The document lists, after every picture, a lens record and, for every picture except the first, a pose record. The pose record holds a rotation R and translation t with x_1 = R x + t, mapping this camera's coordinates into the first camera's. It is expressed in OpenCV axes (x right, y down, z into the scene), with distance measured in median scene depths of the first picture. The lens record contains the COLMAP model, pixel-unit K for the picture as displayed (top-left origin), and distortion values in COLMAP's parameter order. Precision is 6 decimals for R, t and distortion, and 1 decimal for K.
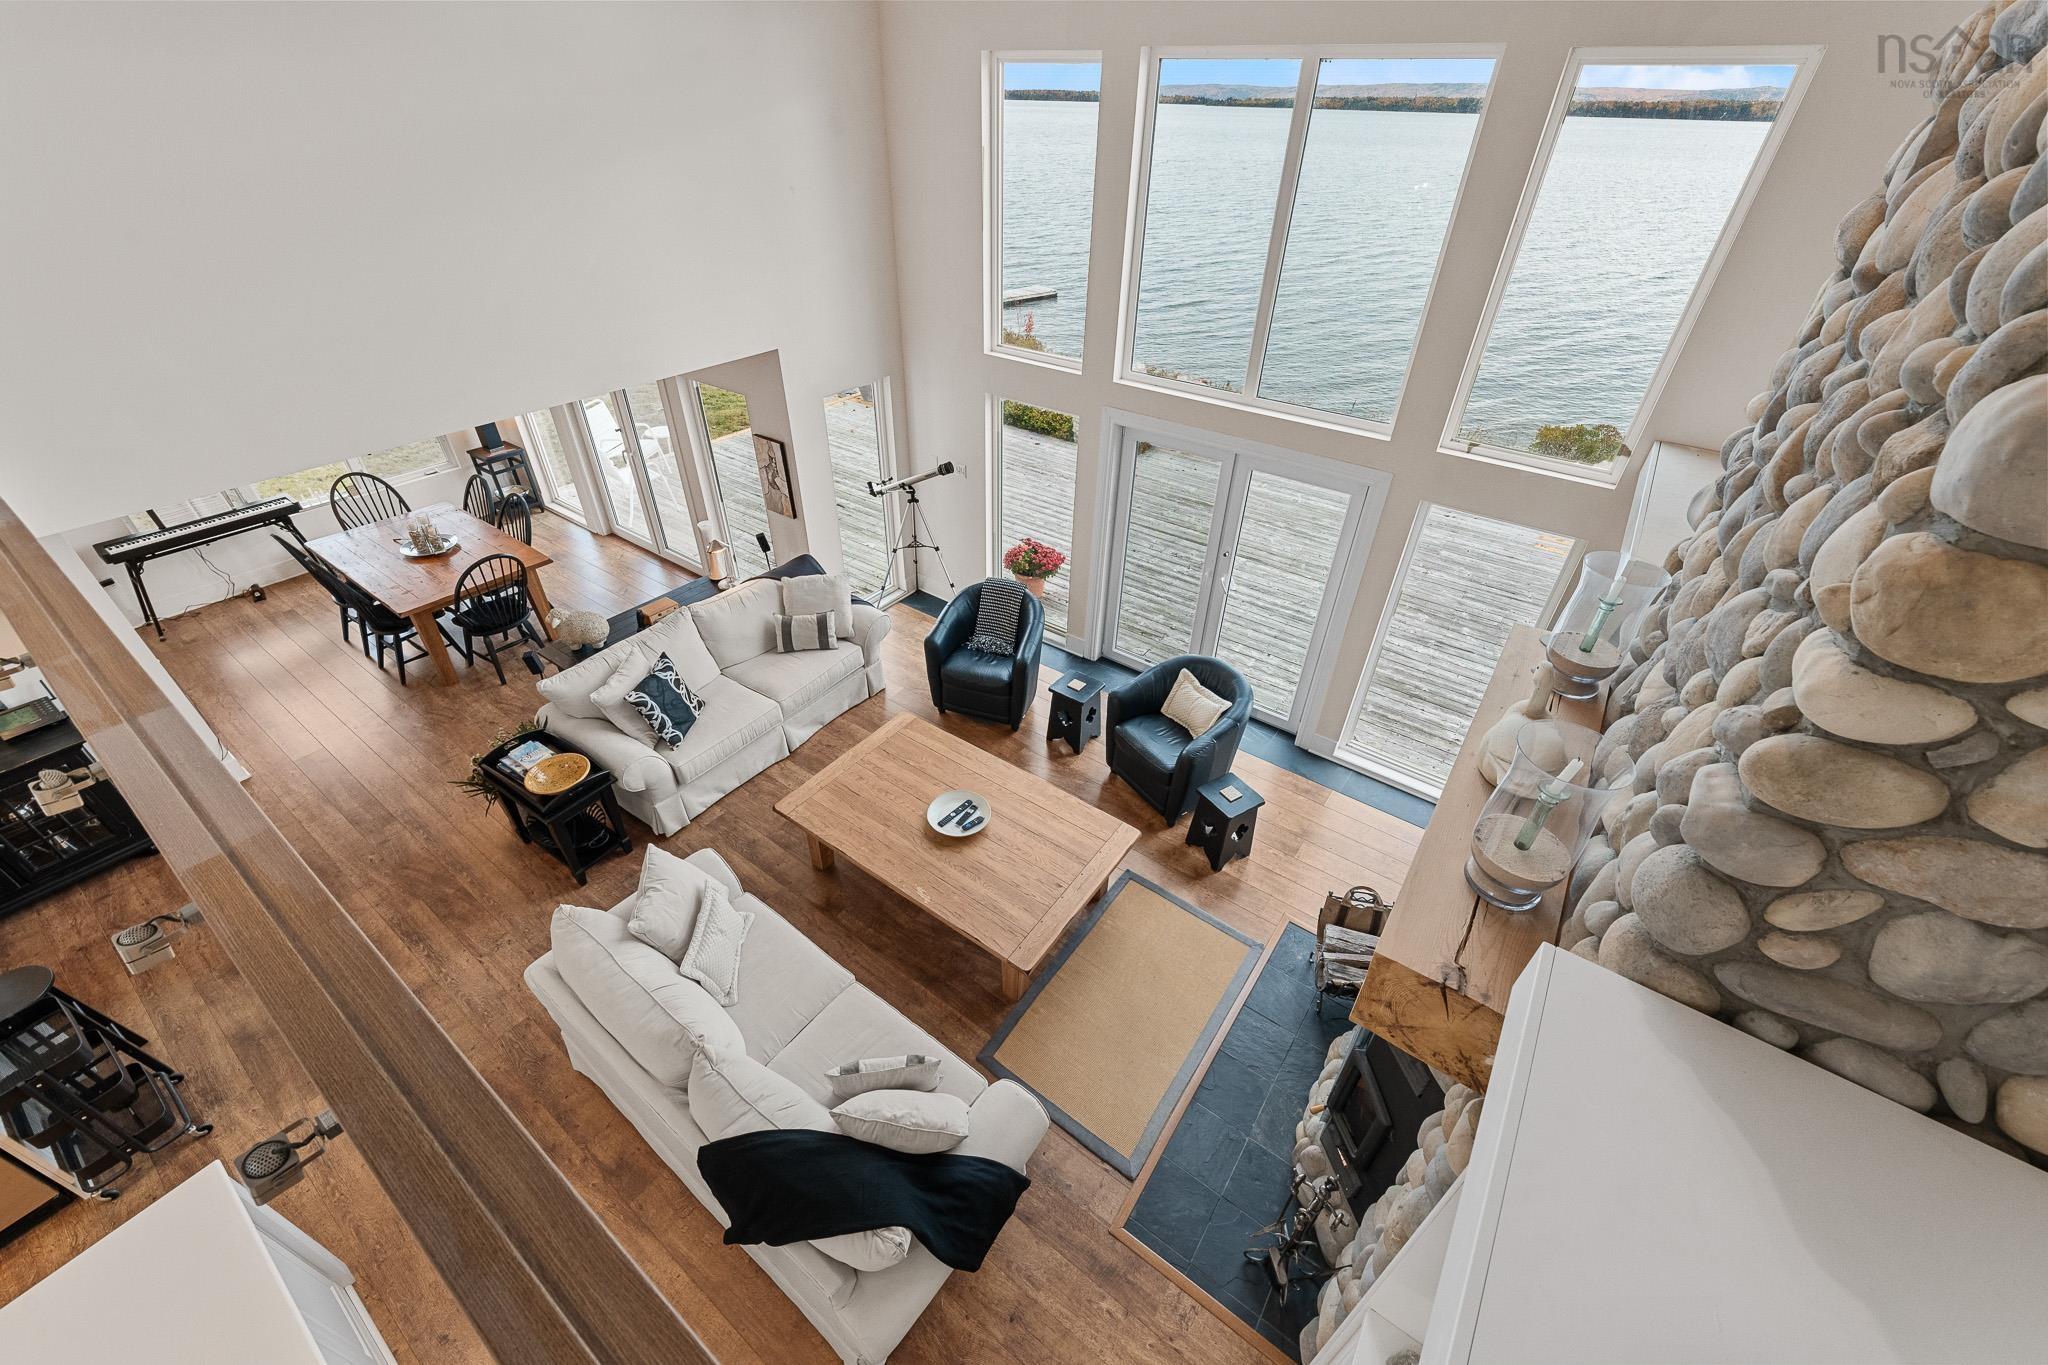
lens RADIAL K [[794.0, 0, 1027.2], [0, 794.0, 678.6], [0, 0, 1]] dist [-0.000436, 0.000201]
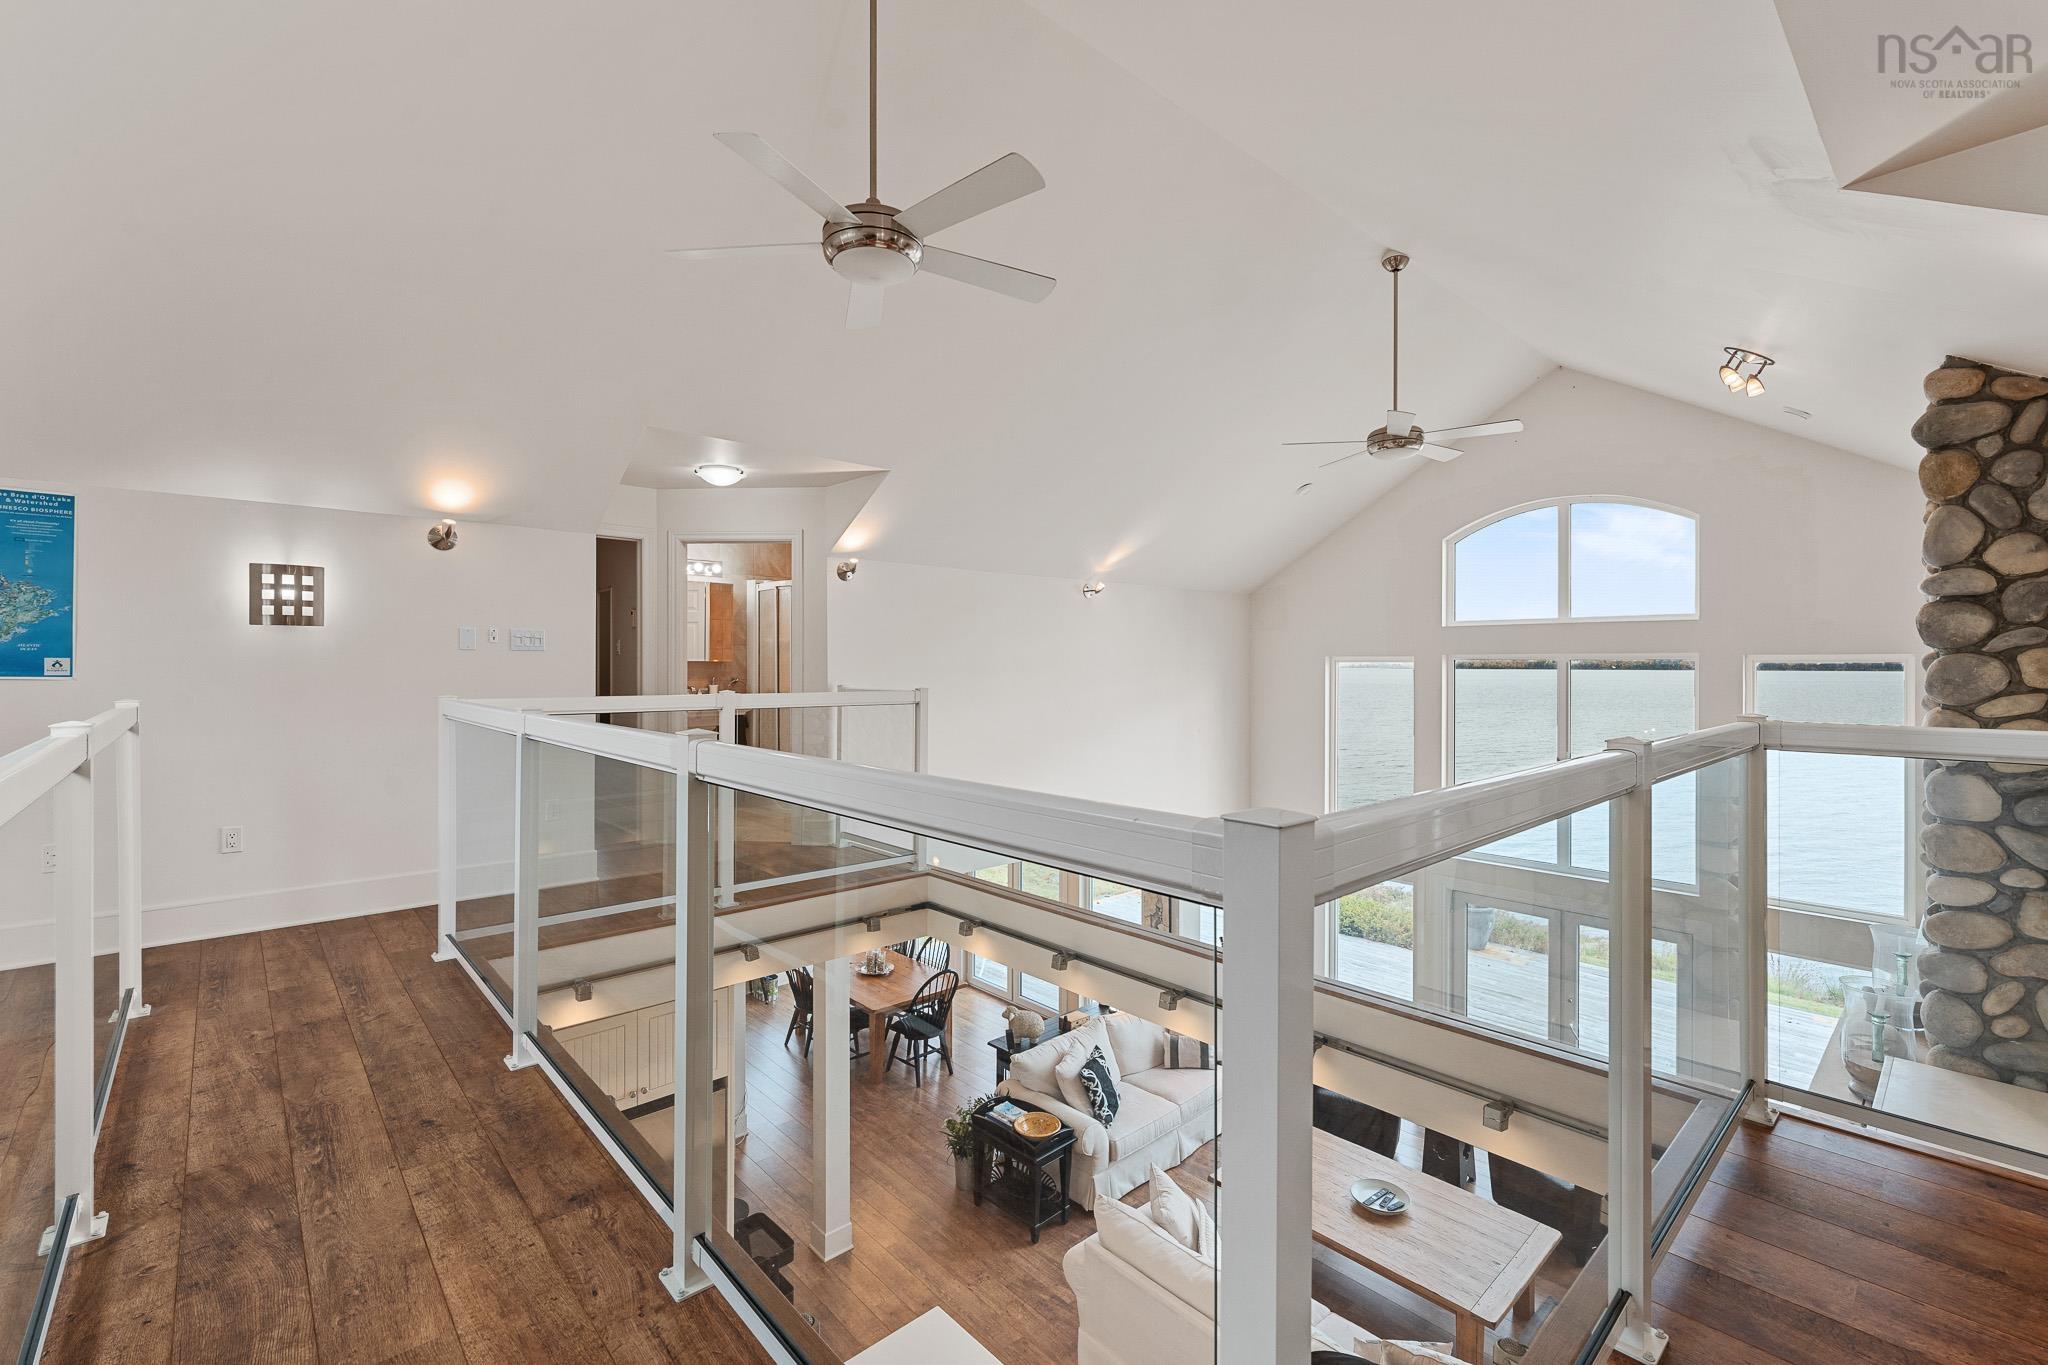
lens RADIAL K [[883.4, 0, 1017.0], [0, 883.4, 656.3], [0, 0, 1]] dist [0.001308, 0.000060]
pose [[0.977679, -0.022119, -0.208935, -0.272203], [-0.107818, 0.800700, -0.589284, 0.307195], [0.180329, 0.598657, 0.780443, -0.474062]]
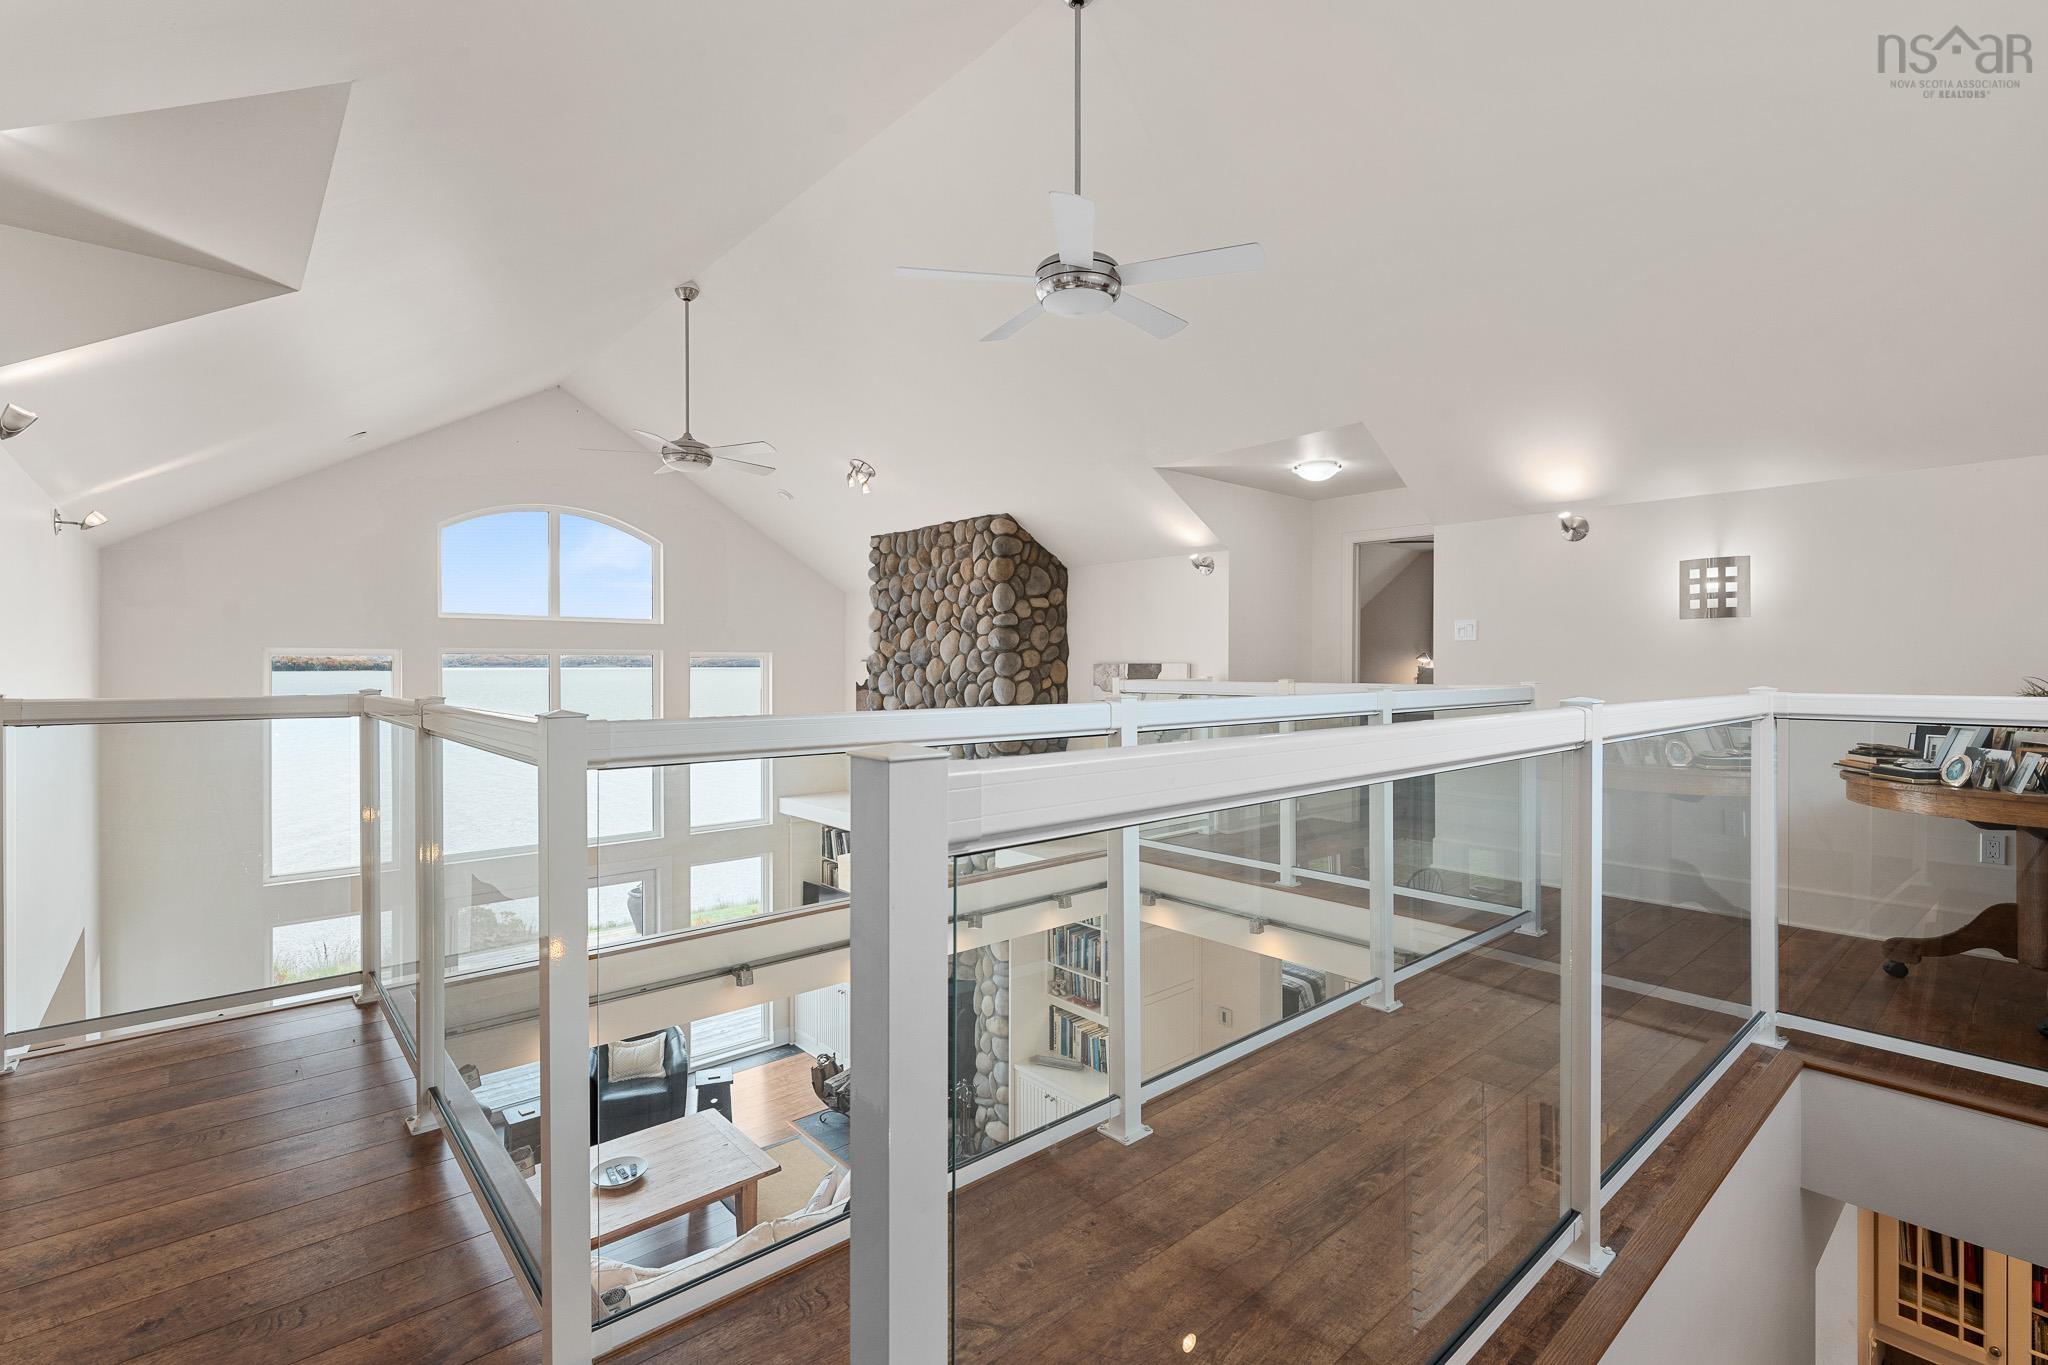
lens RADIAL K [[931.3, 0, 1021.4], [0, 931.3, 664.9], [0, 0, 1]] dist [0.013221, -0.000037]
pose [[0.223240, -0.021605, 0.974524, -1.118887], [0.584061, 0.803381, -0.115984, 0.064116], [-0.780408, 0.595074, 0.191965, -0.152746]]
